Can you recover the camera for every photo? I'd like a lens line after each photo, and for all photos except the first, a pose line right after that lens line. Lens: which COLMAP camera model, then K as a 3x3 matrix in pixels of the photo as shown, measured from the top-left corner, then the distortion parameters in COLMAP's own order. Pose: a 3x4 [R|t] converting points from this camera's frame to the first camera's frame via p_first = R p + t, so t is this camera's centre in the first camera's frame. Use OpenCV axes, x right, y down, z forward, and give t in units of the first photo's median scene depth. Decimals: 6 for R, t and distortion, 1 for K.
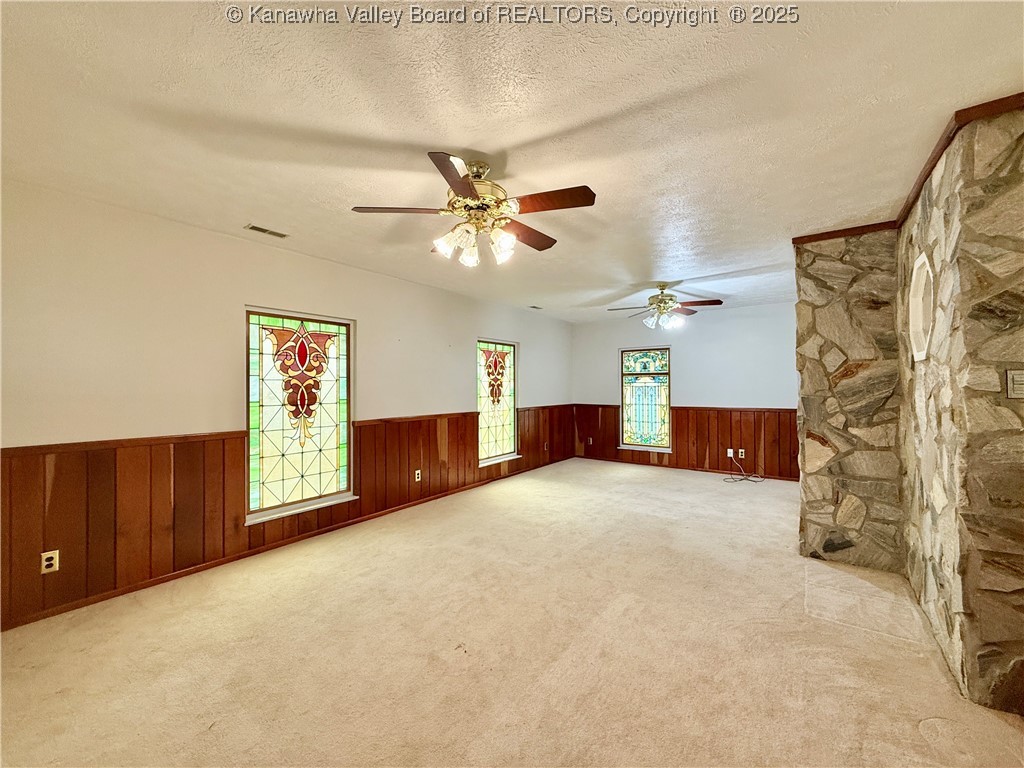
lens RADIAL K [[406.8, 0, 512.1], [0, 406.8, 385.3], [0, 0, 1]] dist [0.000599, 0.000356]
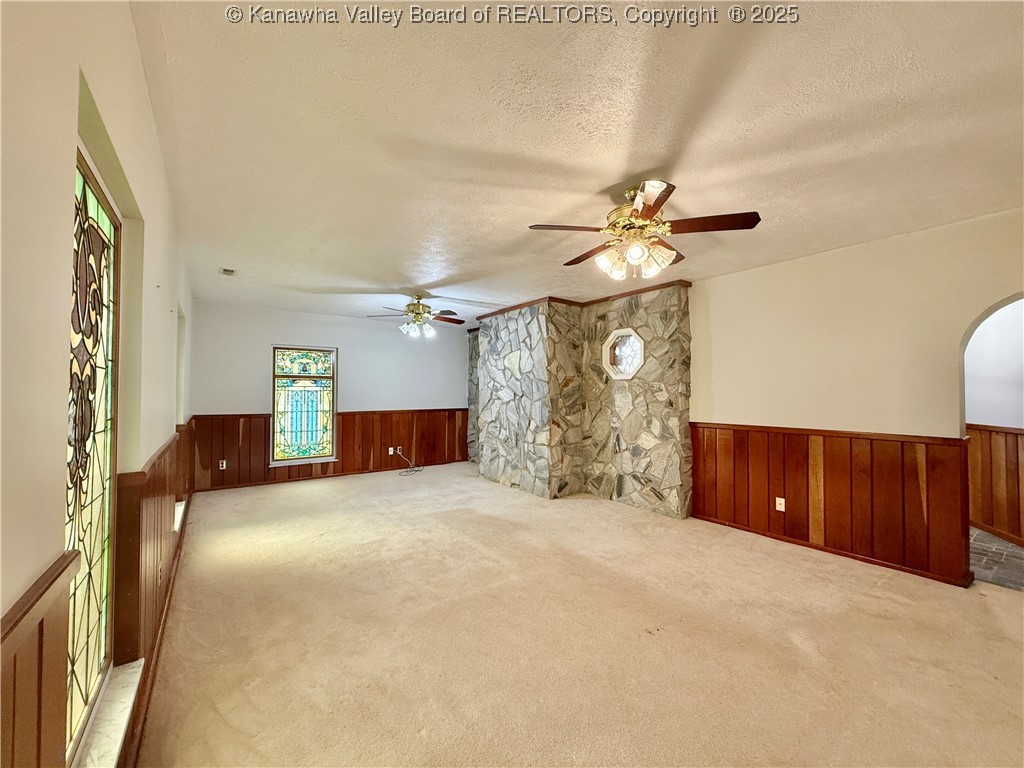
lens RADIAL K [[406.8, 0, 512.1], [0, 406.8, 385.3], [0, 0, 1]] dist [0.000599, 0.000356]
pose [[0.299313, 0.020641, 0.953932, -0.411558], [-0.007445, 0.999786, -0.019297, 0.004749], [-0.954126, -0.001327, 0.299402, 0.331390]]
